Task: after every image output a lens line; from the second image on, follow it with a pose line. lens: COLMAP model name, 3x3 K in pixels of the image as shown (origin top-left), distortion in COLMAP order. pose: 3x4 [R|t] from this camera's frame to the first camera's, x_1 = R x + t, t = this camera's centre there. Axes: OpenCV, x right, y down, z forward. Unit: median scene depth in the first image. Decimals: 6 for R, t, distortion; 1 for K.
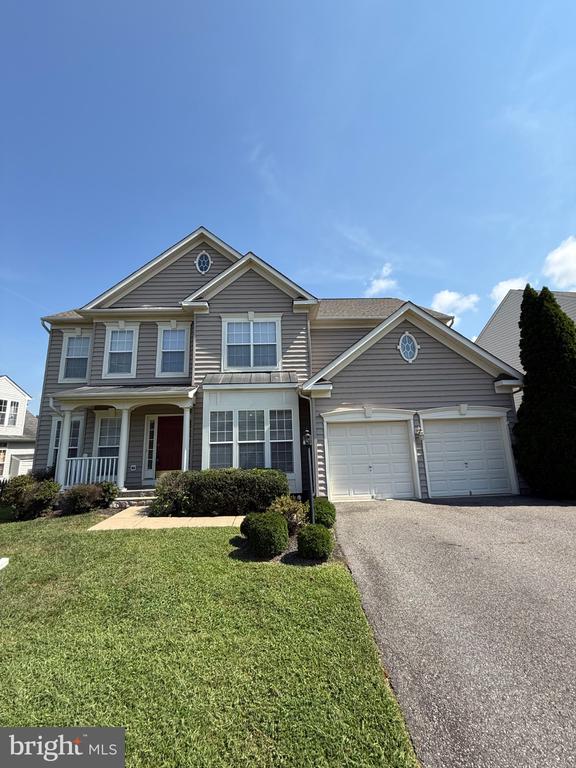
lens RADIAL K [[306.3, 0, 289.2], [0, 306.3, 381.6], [0, 0, 1]] dist [-0.001232, -0.000101]
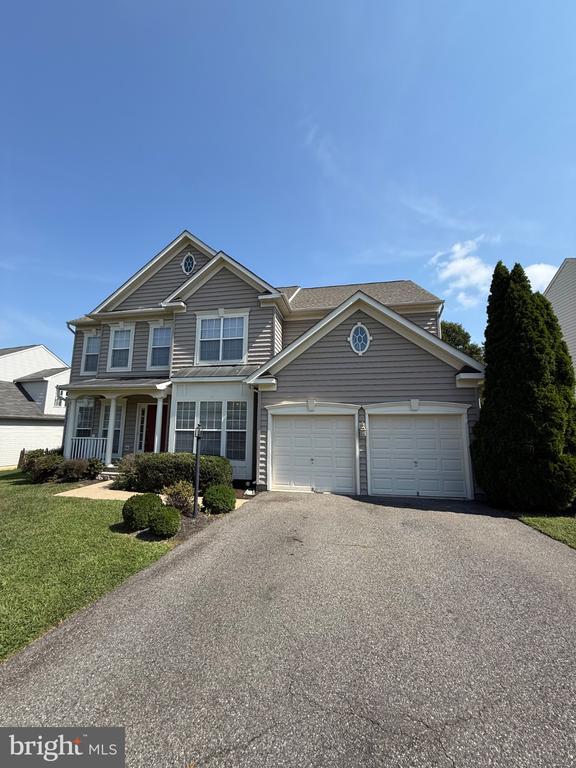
lens RADIAL K [[306.3, 0, 289.2], [0, 306.3, 381.6], [0, 0, 1]] dist [-0.001232, -0.000101]
pose [[0.973163, 0.003385, -0.230094, 0.393322], [0.006966, 0.999000, 0.044159, -0.022279], [0.230013, -0.044576, 0.972166, 0.011066]]
